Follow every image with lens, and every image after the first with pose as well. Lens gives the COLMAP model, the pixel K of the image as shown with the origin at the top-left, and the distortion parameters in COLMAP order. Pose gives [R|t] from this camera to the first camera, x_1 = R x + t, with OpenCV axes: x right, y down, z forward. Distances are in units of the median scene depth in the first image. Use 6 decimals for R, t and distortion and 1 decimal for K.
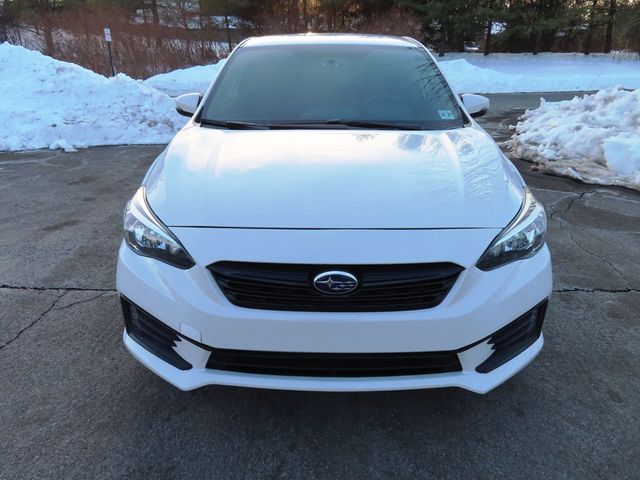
lens RADIAL K [[456.8, 0, 319.2], [0, 456.8, 242.7], [0, 0, 1]] dist [-0.012415, 0.008645]
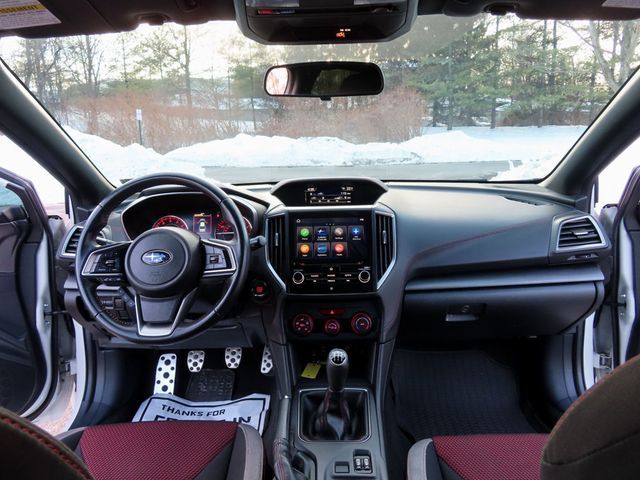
lens RADIAL K [[456.8, 0, 319.2], [0, 456.8, 242.7], [0, 0, 1]] dist [-0.012415, 0.008645]
pose [[0.998140, 0.001536, -0.060940, 0.035549], [-0.010864, 0.988160, -0.153040, 0.017290], [0.059984, 0.153418, 0.986339, -0.026715]]
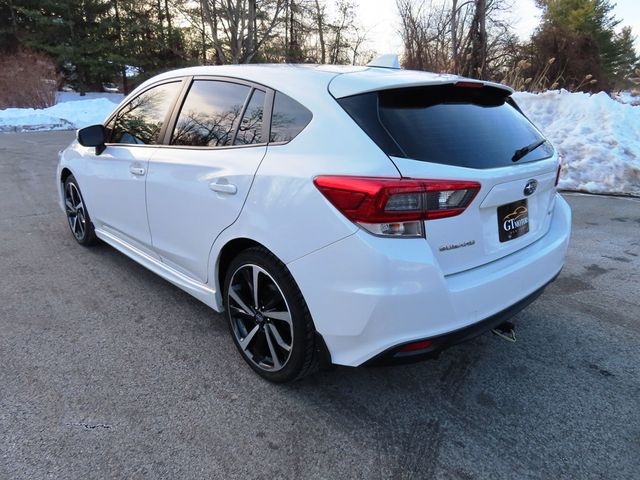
lens RADIAL K [[456.8, 0, 319.2], [0, 456.8, 242.7], [0, 0, 1]] dist [-0.012415, 0.008645]
pose [[0.760736, -0.176498, 0.624603, -0.037535], [0.225575, 0.974226, 0.000554, 0.050279], [-0.608602, 0.140473, 0.780942, -0.119653]]
